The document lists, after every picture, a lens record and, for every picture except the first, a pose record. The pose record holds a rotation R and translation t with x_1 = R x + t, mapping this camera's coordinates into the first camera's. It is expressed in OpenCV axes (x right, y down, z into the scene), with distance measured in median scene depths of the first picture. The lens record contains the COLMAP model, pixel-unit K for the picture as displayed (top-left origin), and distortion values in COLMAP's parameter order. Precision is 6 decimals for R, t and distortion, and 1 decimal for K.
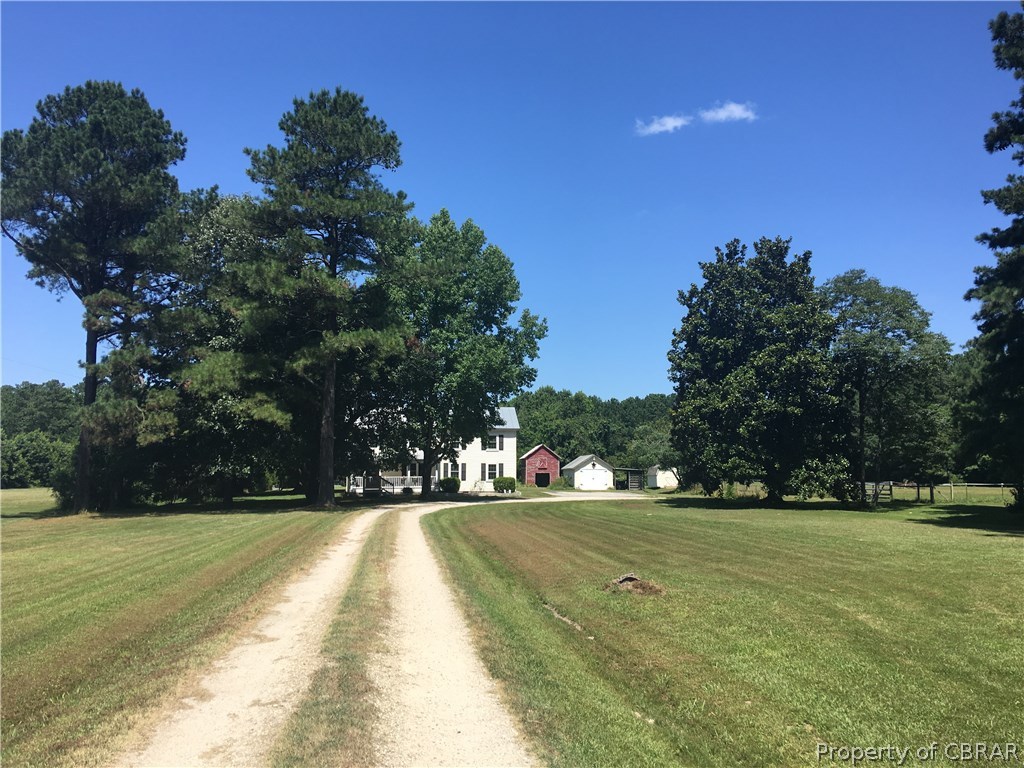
lens RADIAL K [[882.8, 0, 512.0], [0, 882.8, 384.0], [0, 0, 1]] dist [0.142801, -0.248666]
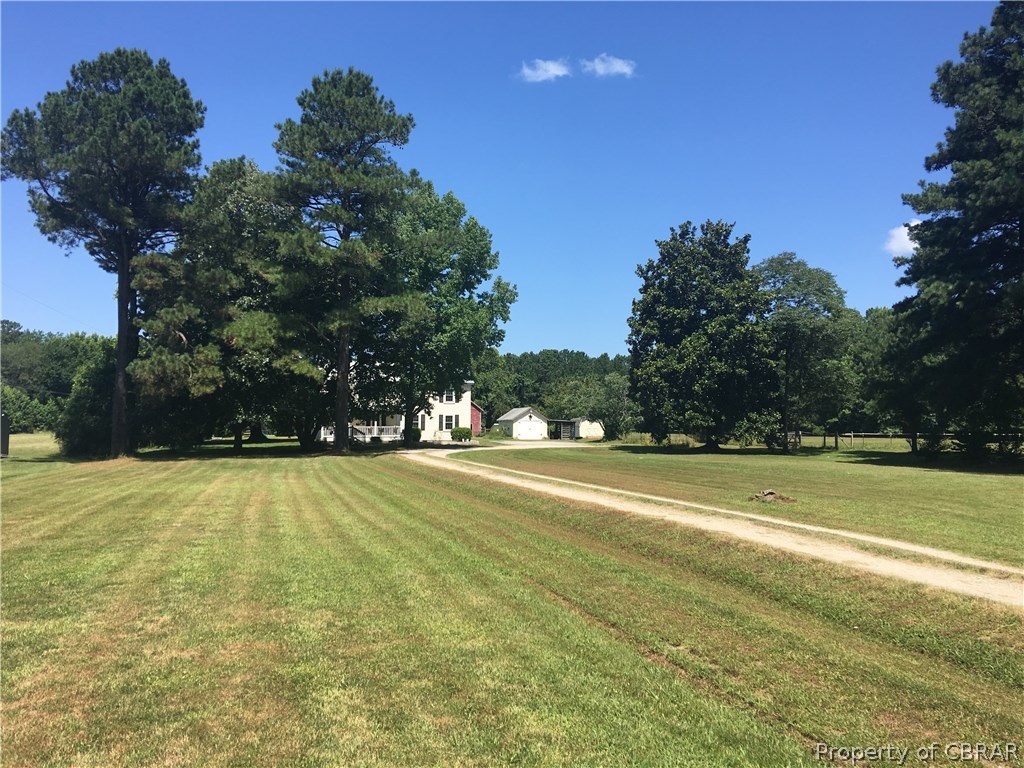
lens RADIAL K [[882.8, 0, 512.0], [0, 882.8, 384.0], [0, 0, 1]] dist [0.142801, -0.248666]
pose [[0.987888, 0.011764, 0.154720, -0.149885], [-0.020186, 0.998392, 0.052980, -0.009641], [-0.153848, -0.055462, 0.986537, -0.109591]]
